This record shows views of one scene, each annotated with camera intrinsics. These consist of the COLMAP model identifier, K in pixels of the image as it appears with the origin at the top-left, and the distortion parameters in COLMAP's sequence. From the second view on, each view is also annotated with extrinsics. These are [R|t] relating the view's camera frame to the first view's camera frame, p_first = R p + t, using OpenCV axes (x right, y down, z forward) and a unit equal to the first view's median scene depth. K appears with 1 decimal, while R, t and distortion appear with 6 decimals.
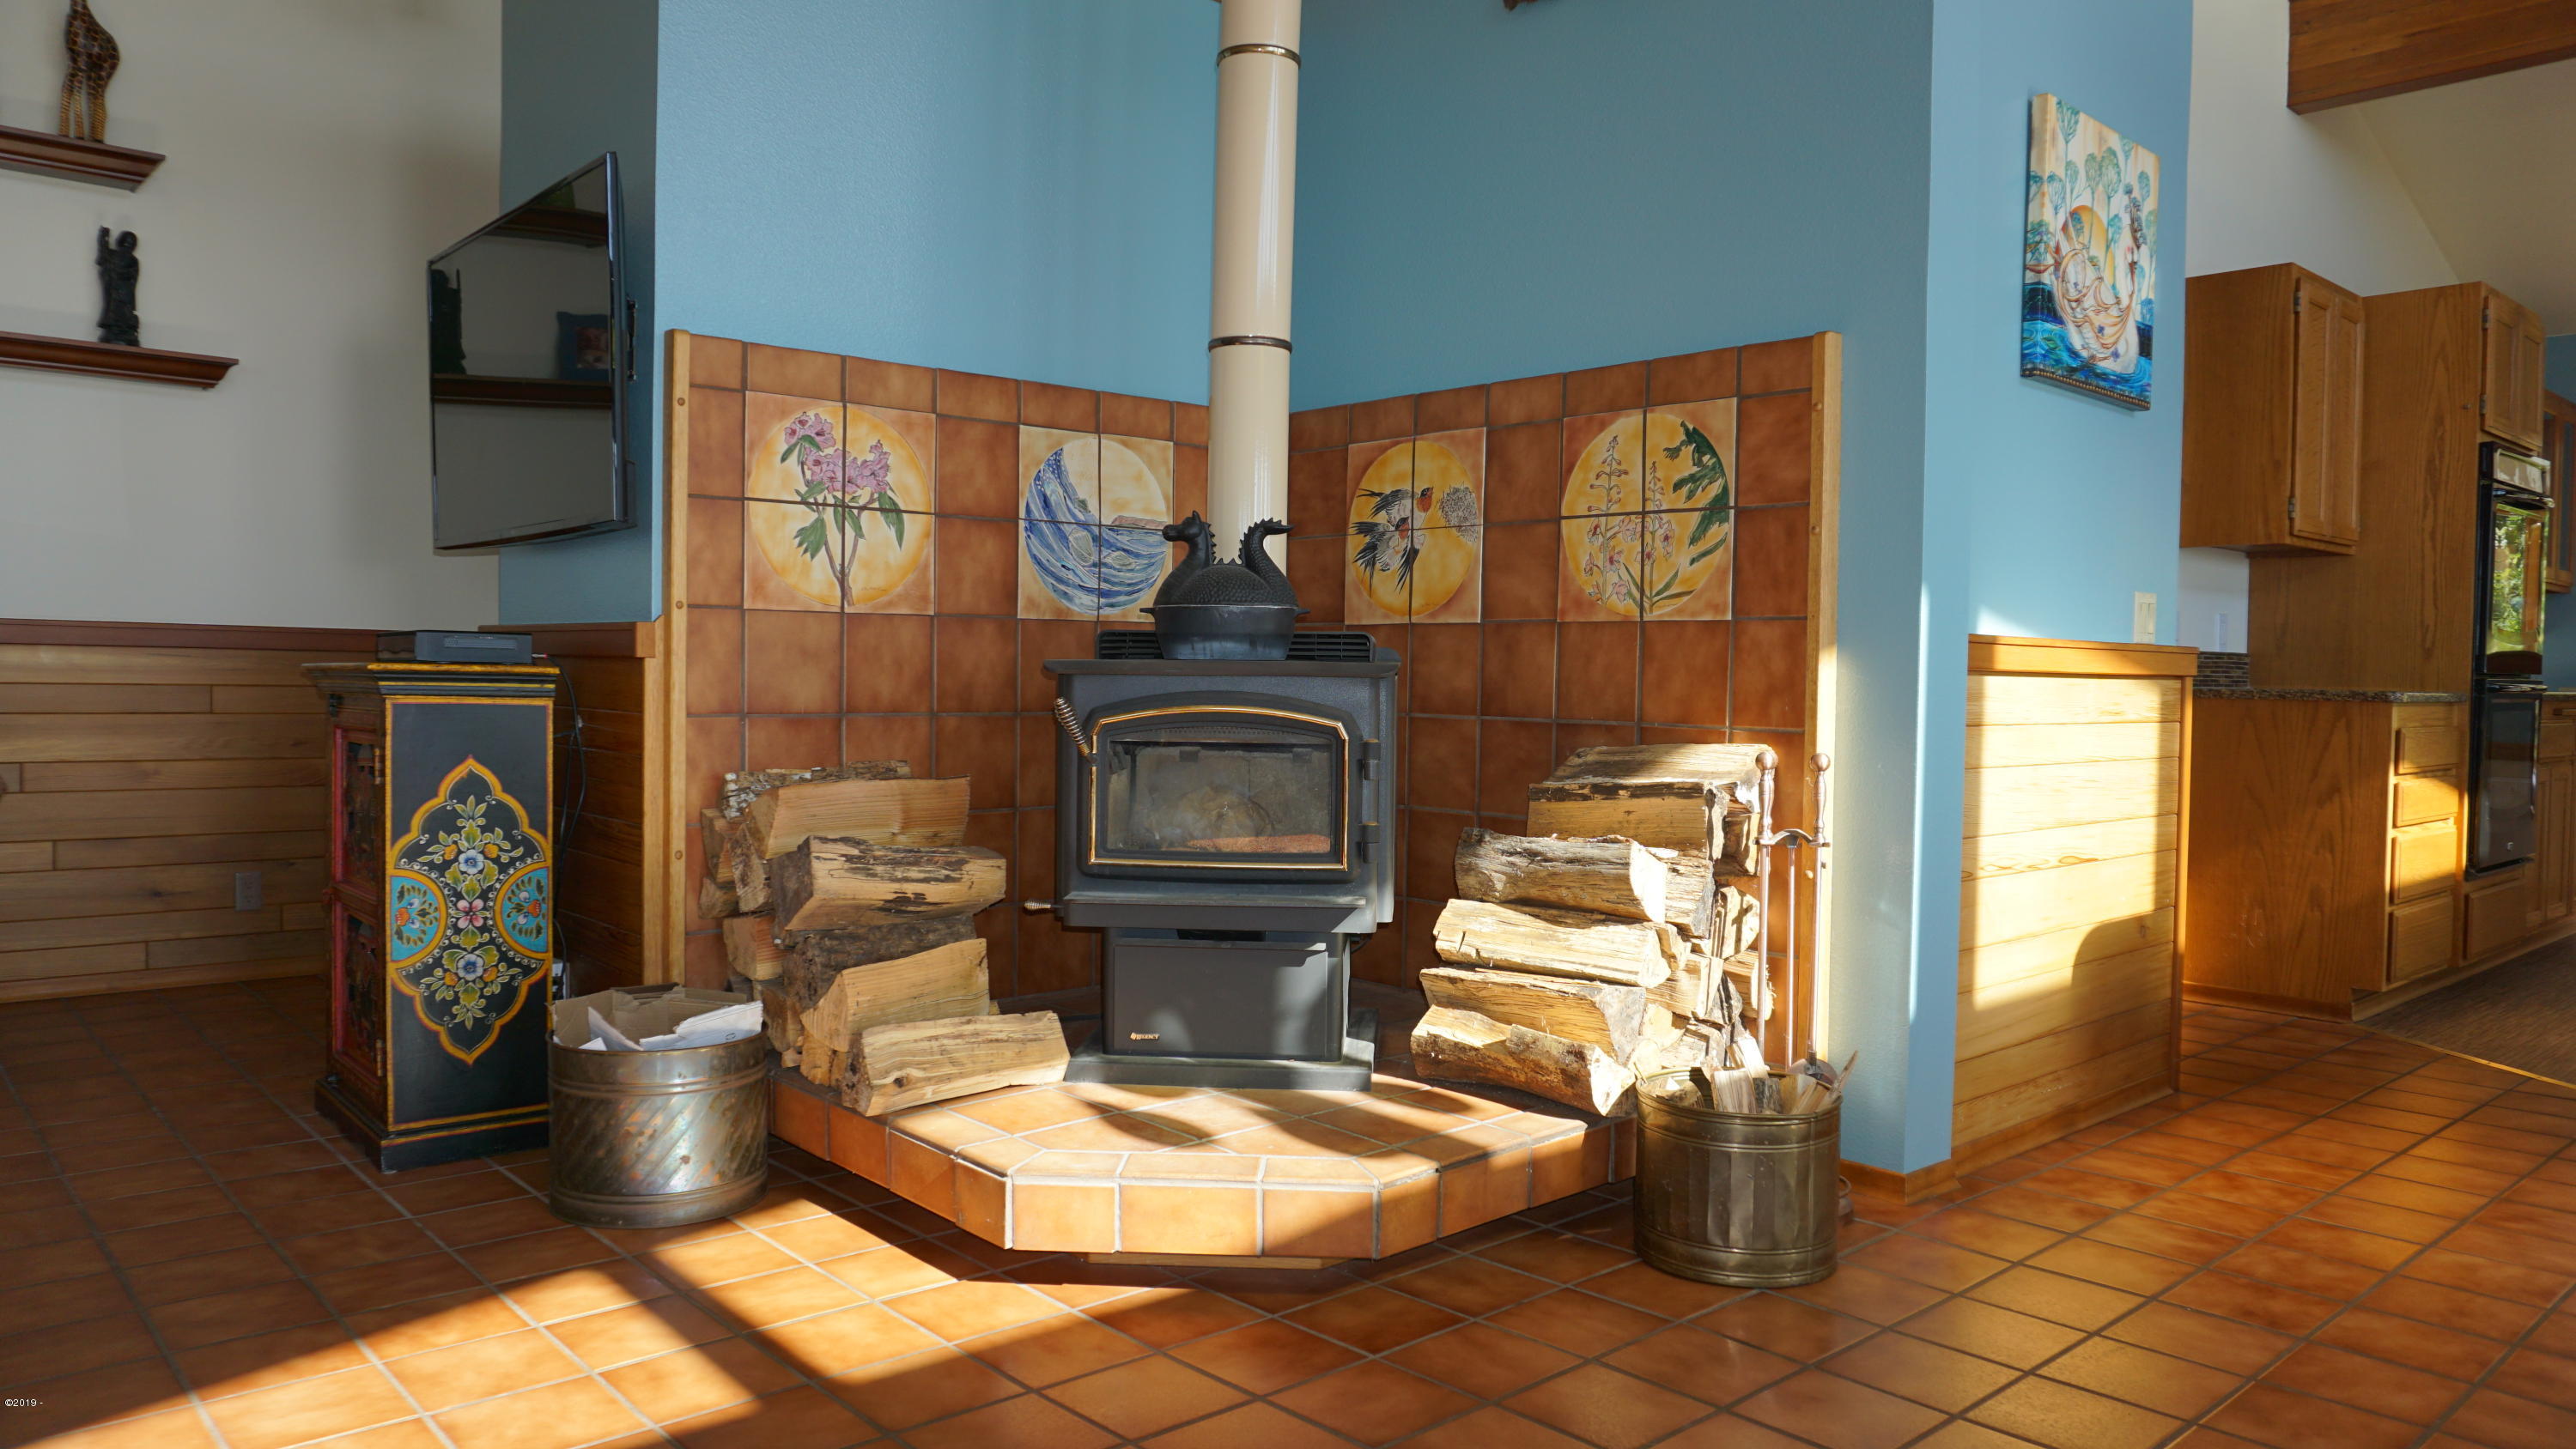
lens RADIAL K [[1726.8, 0, 1272.5], [0, 1726.8, 719.7], [0, 0, 1]] dist [-0.054305, 0.038075]
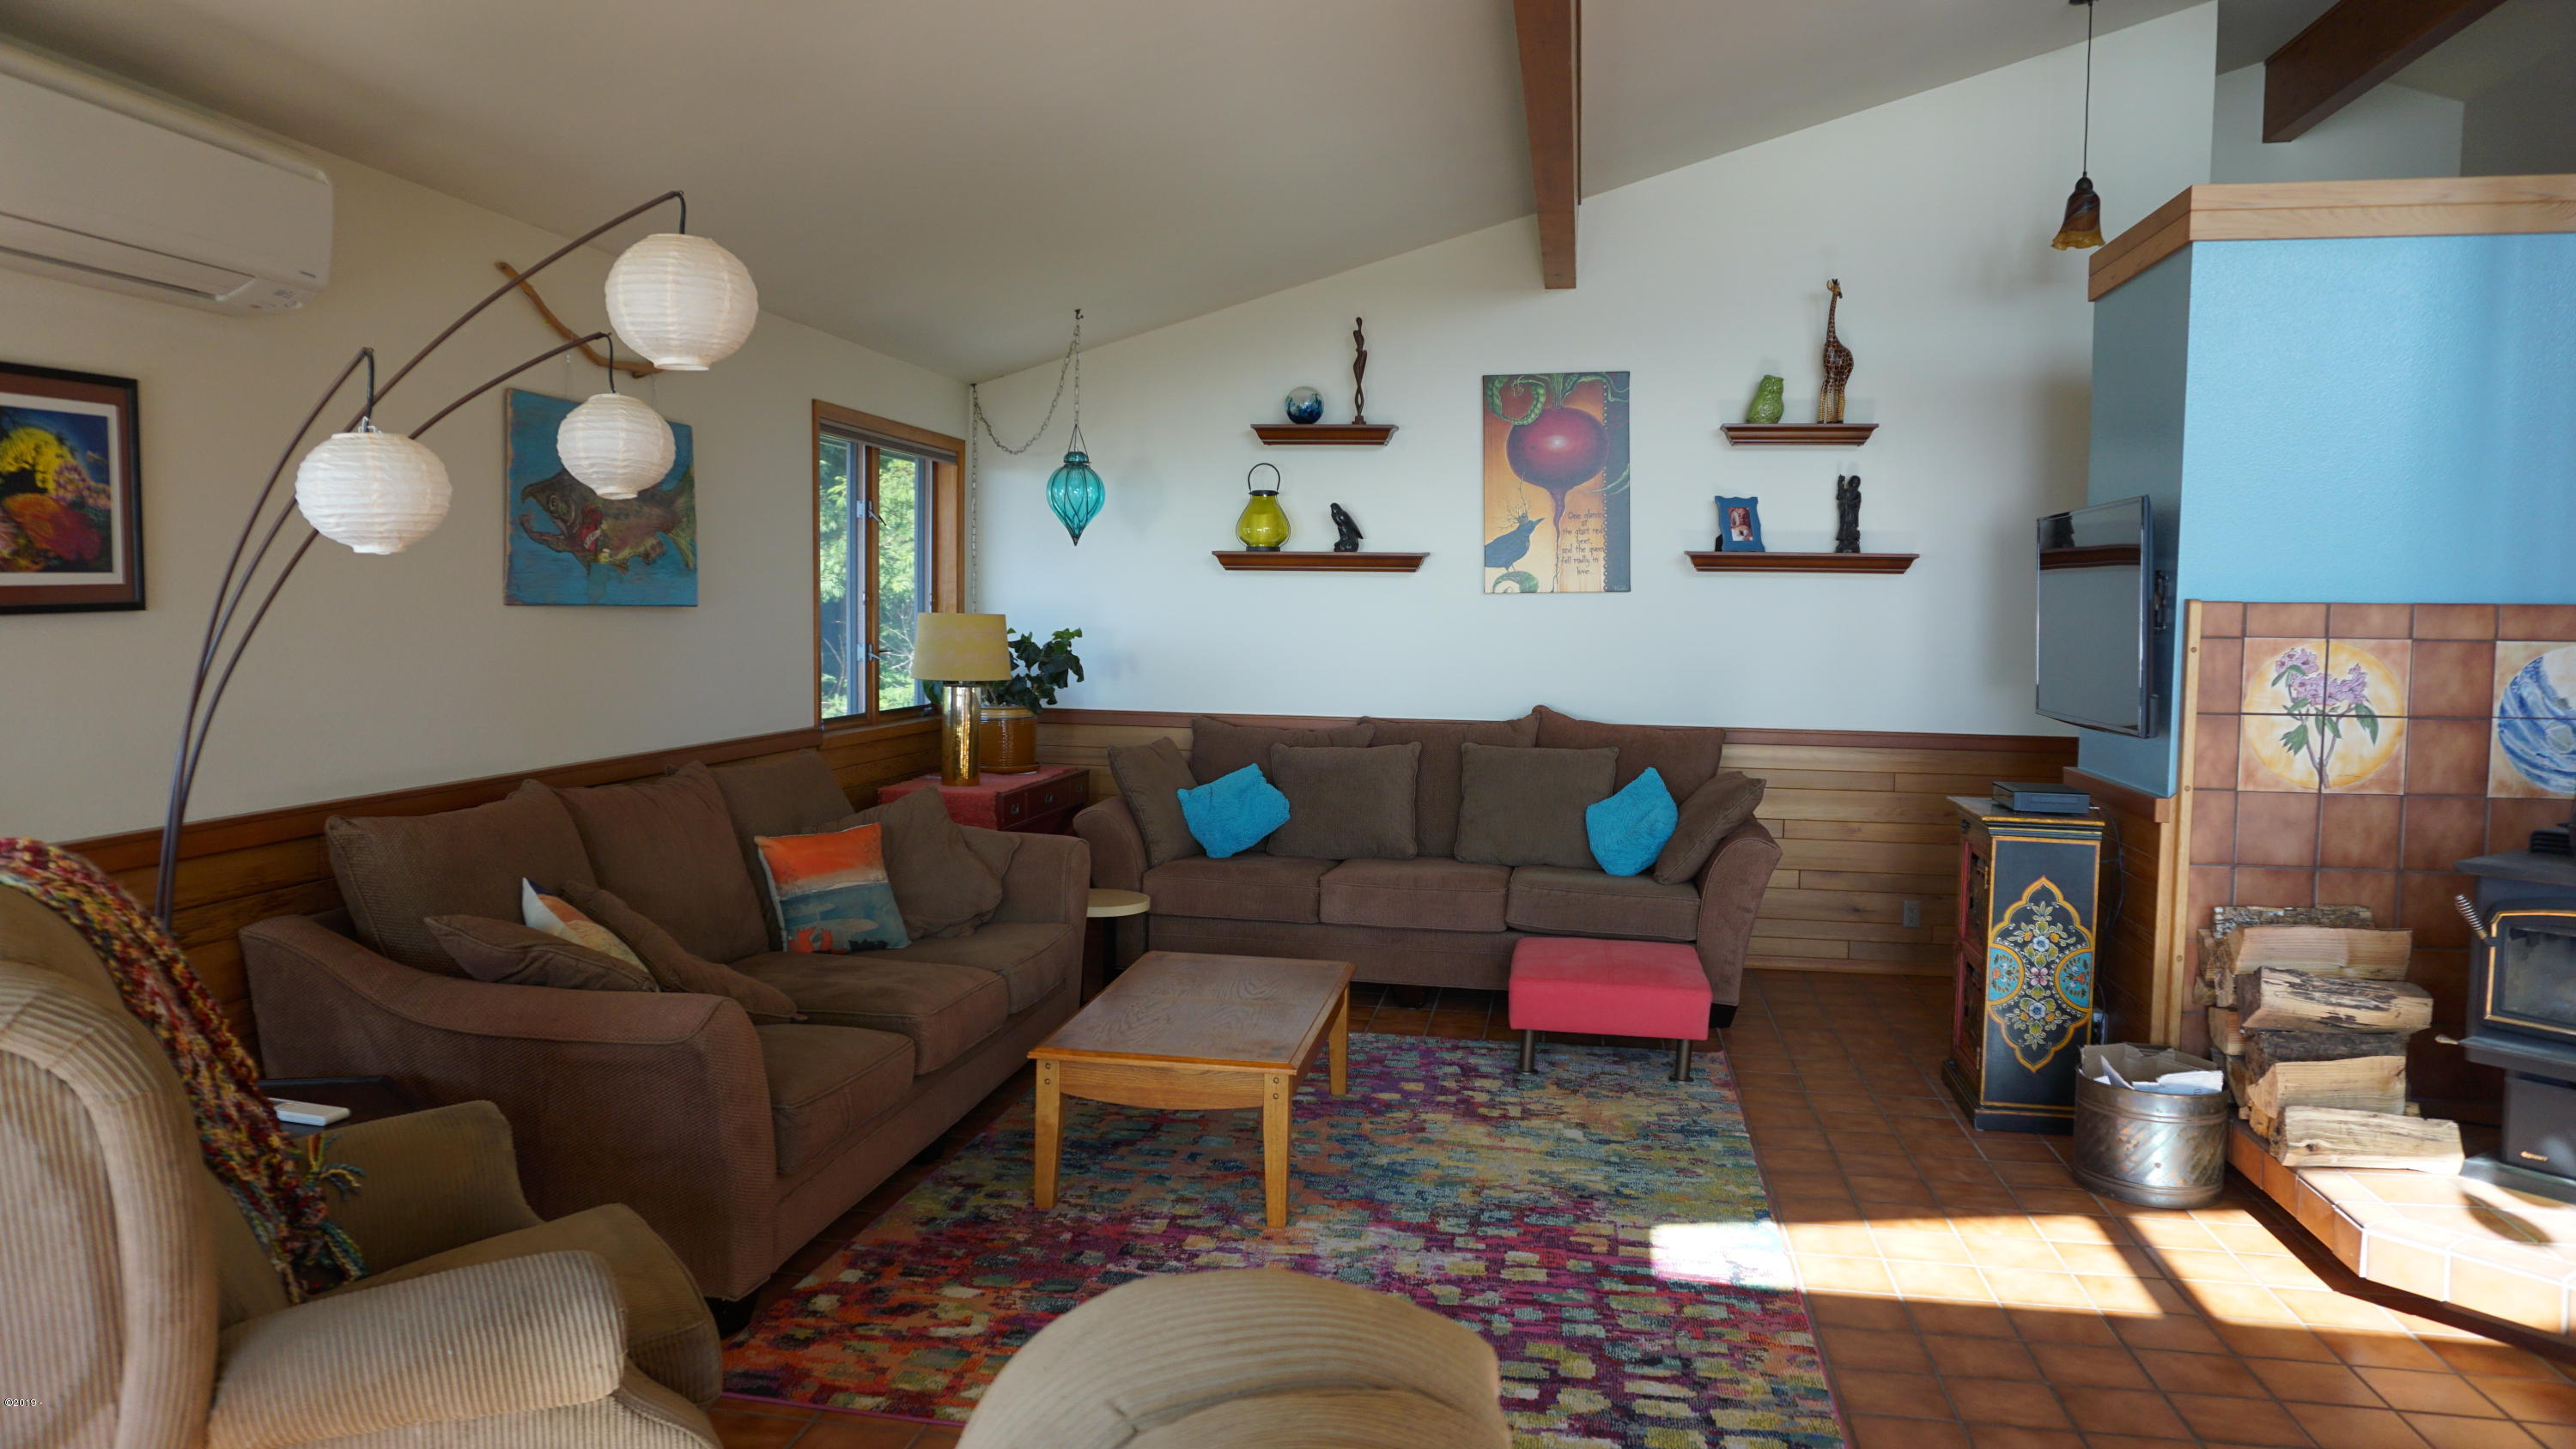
lens RADIAL K [[1726.8, 0, 1272.5], [0, 1726.8, 719.7], [0, 0, 1]] dist [-0.054305, 0.038075]
pose [[0.616047, 0.045159, -0.786414, 0.311502], [-0.025328, 0.998975, 0.037524, -0.159583], [0.787302, -0.003198, 0.616559, -0.503665]]
